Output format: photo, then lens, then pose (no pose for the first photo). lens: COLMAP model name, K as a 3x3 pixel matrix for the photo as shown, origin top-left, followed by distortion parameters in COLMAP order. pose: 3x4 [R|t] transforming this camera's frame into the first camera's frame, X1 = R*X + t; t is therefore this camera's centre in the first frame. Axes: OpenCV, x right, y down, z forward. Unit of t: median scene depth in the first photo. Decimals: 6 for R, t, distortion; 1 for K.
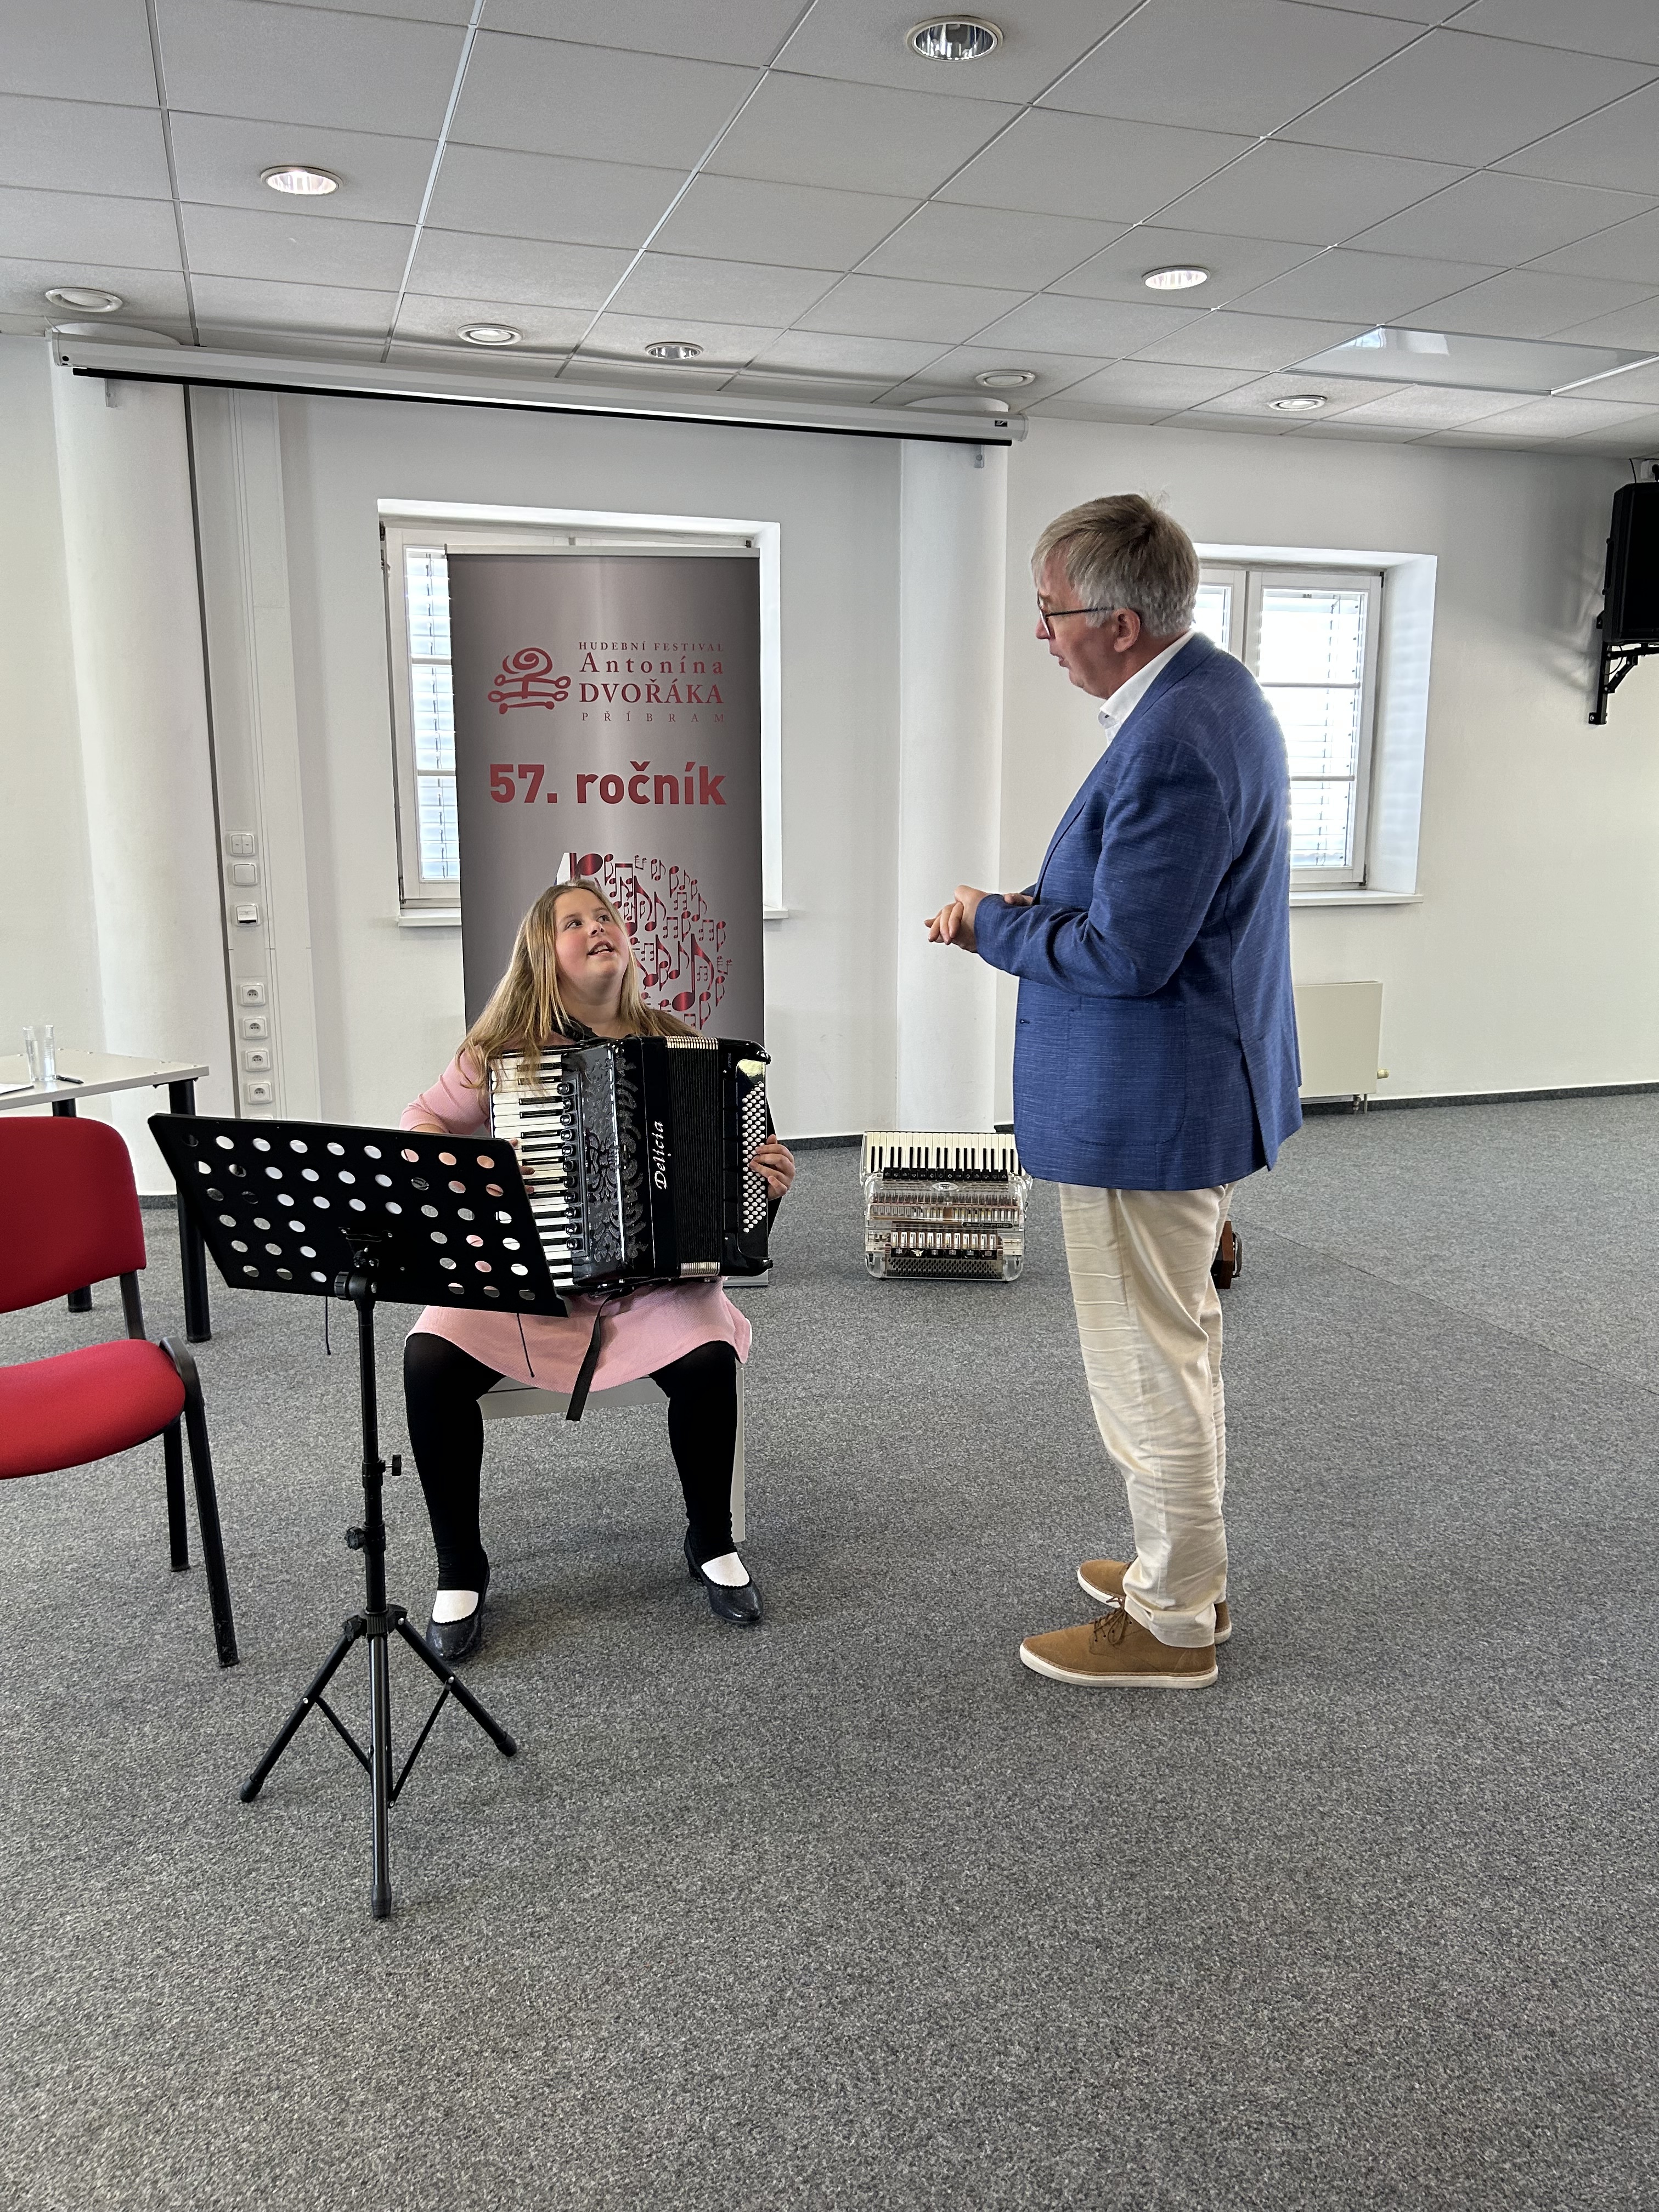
lens RADIAL K [[1645.0, 0, 810.3], [0, 1645.0, 1118.4], [0, 0, 1]] dist [0.094478, -0.138204]
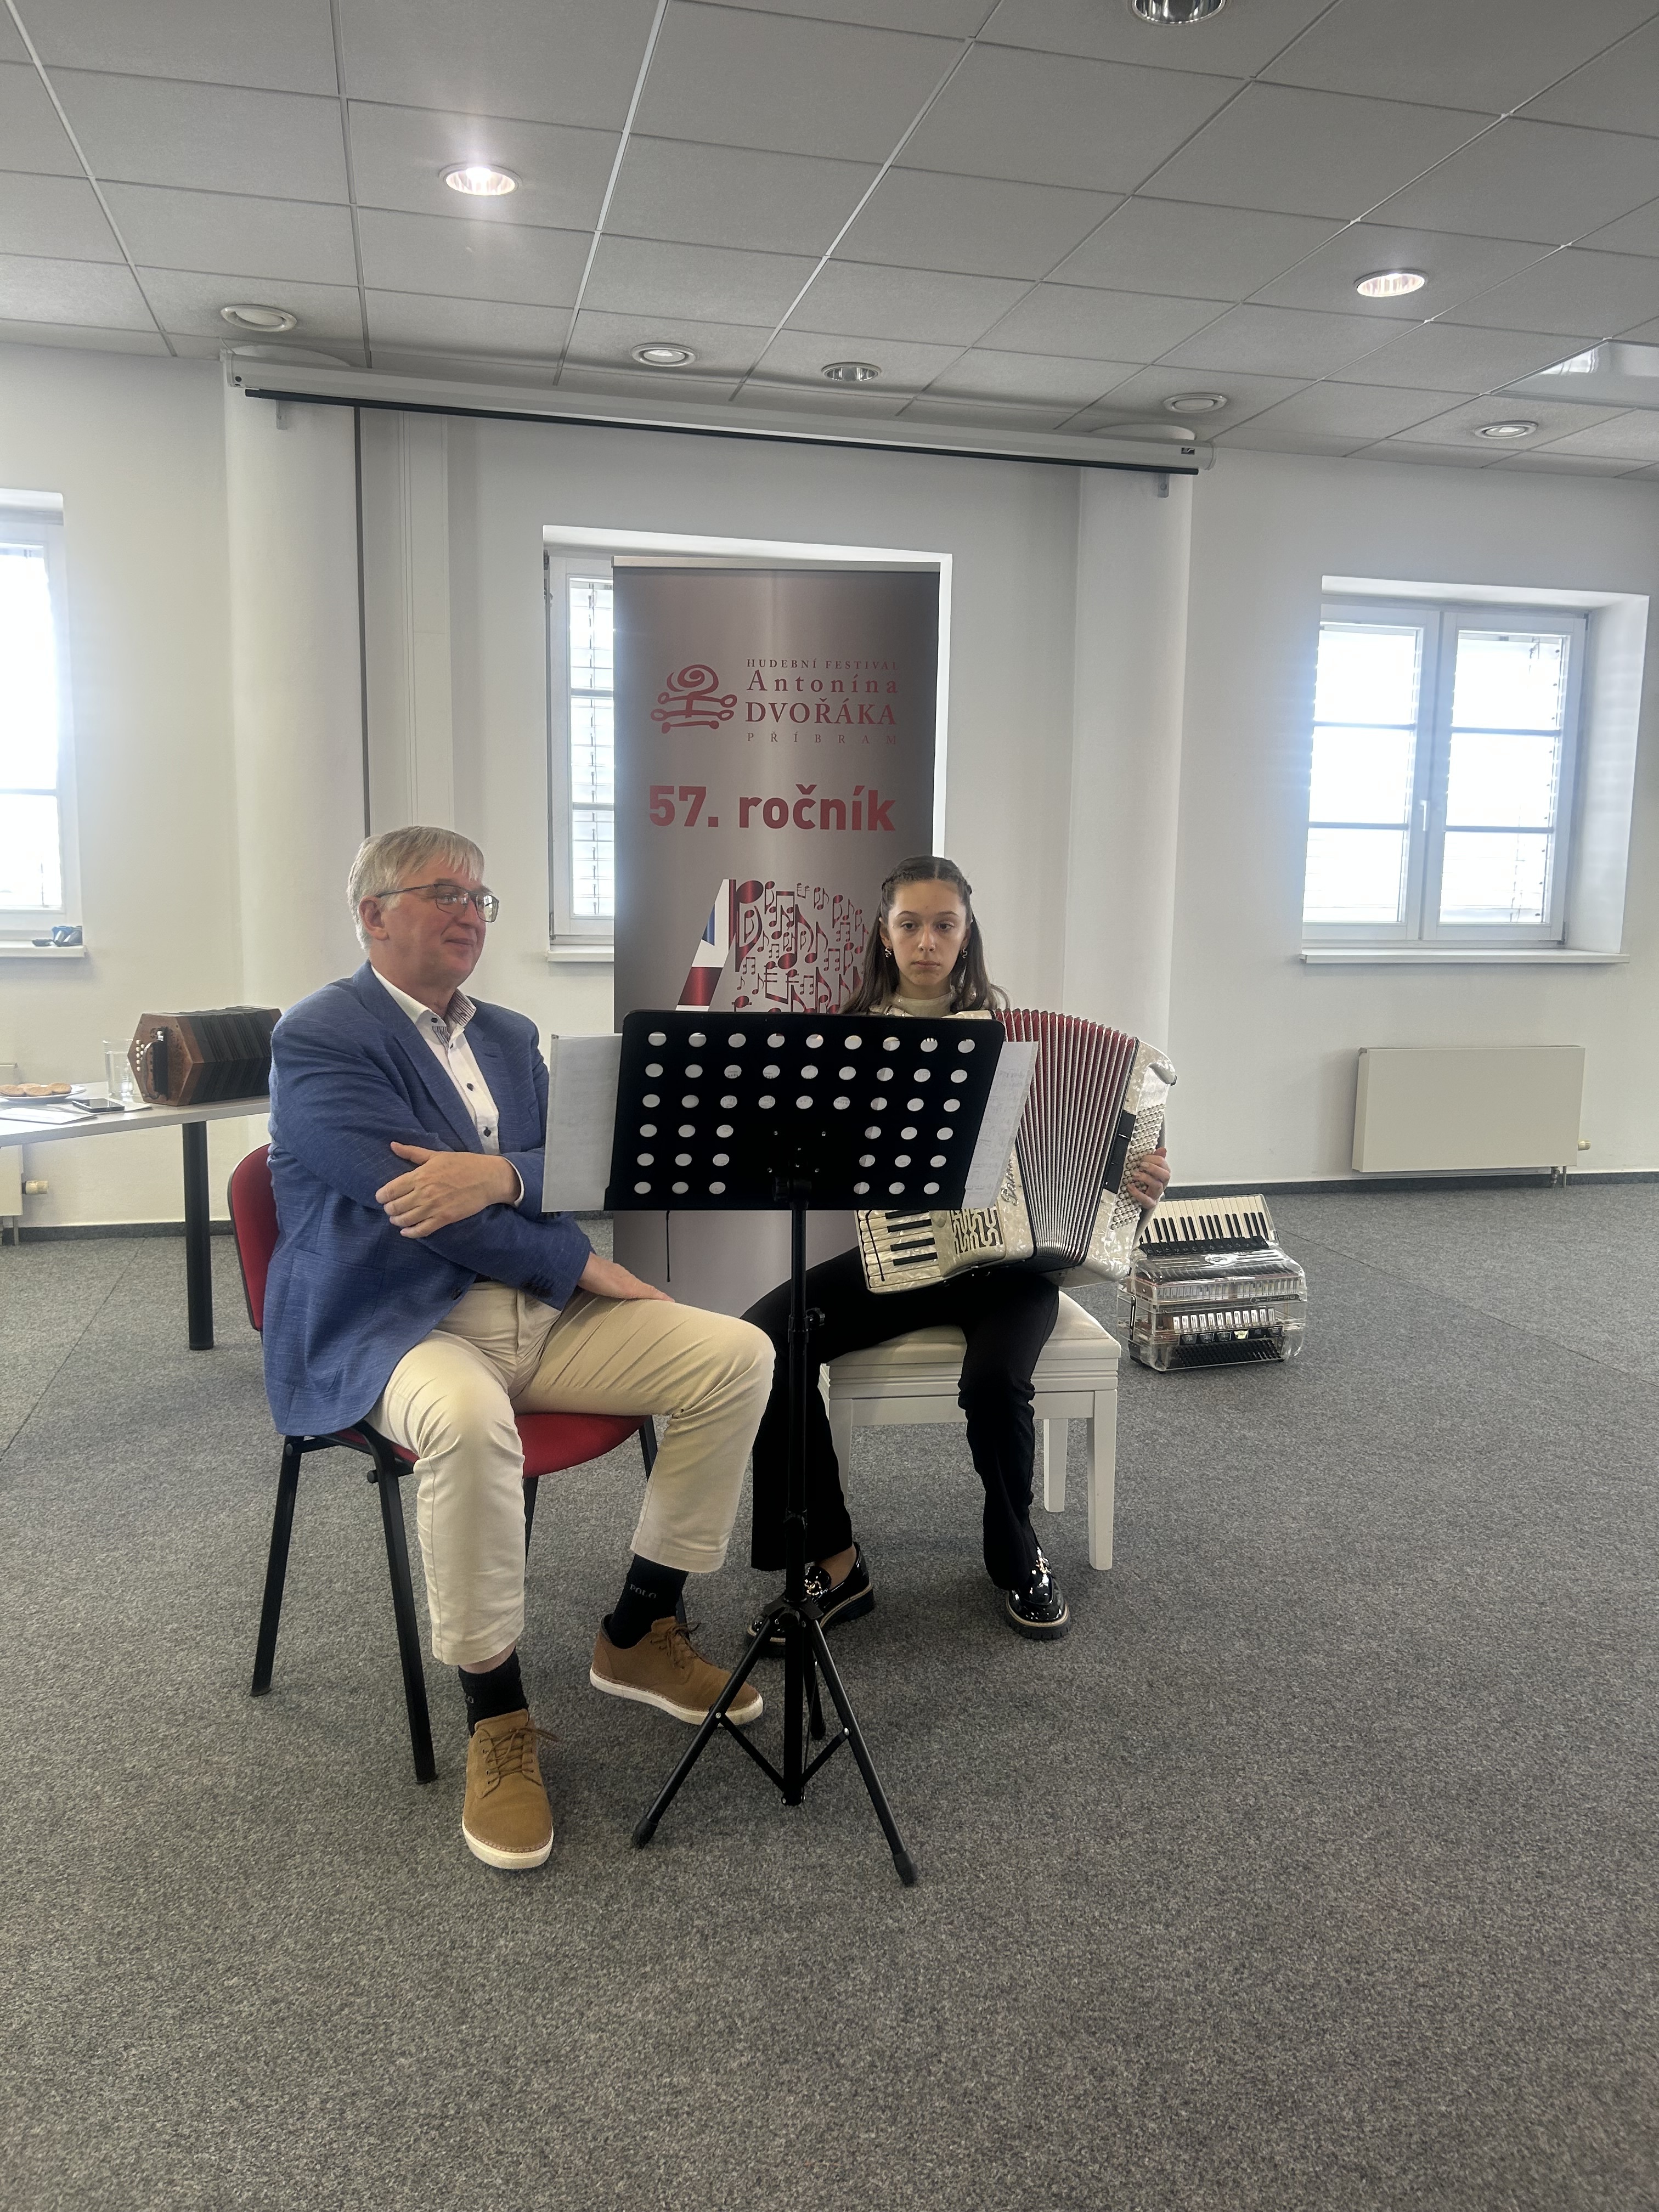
lens RADIAL K [[1643.9, 0, 829.5], [0, 1643.9, 1106.0], [0, 0, 1]] dist [0.080956, -0.093768]
pose [[0.997199, 0.026605, -0.069899, -0.018881], [-0.029827, 0.998521, -0.045457, 0.010616], [0.068586, 0.047415, 0.996518, 0.068415]]
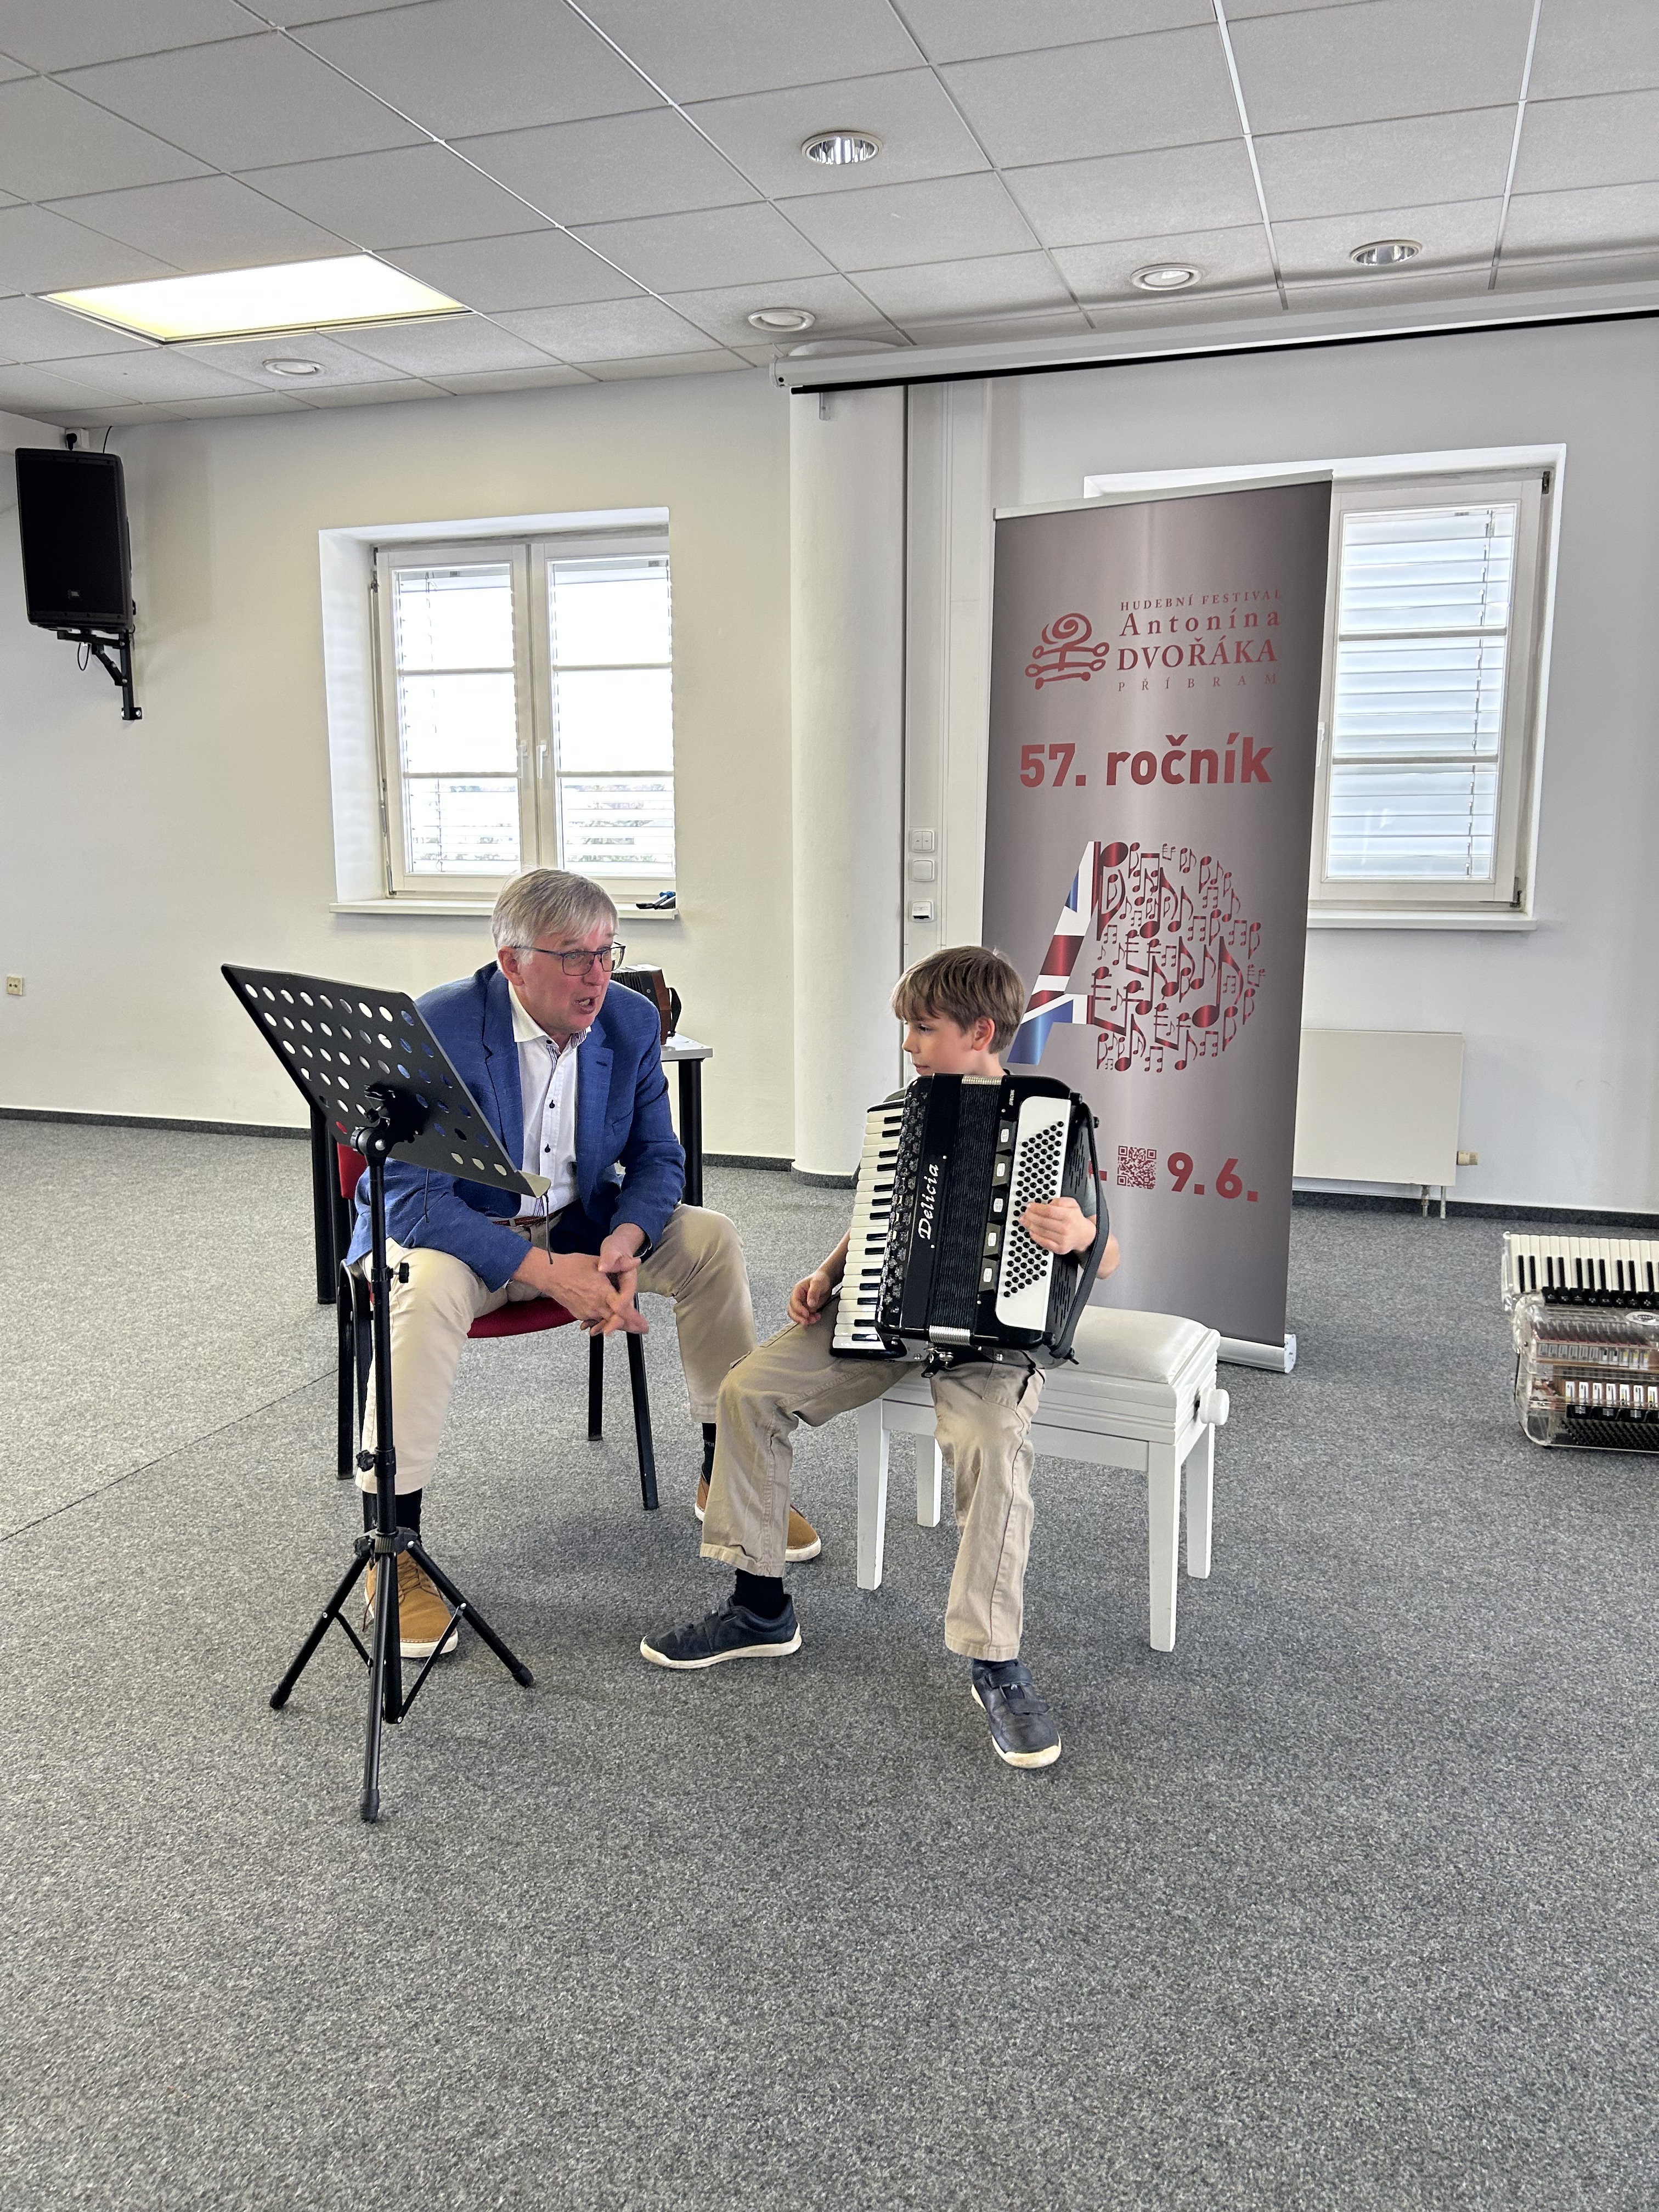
lens RADIAL K [[1643.9, 0, 829.5], [0, 1643.9, 1106.0], [0, 0, 1]] dist [0.080956, -0.093768]
pose [[0.804063, 0.098172, -0.586383, 0.275708], [-0.108179, 0.993967, 0.018072, -0.019950], [0.584620, 0.048904, 0.809832, 0.205970]]
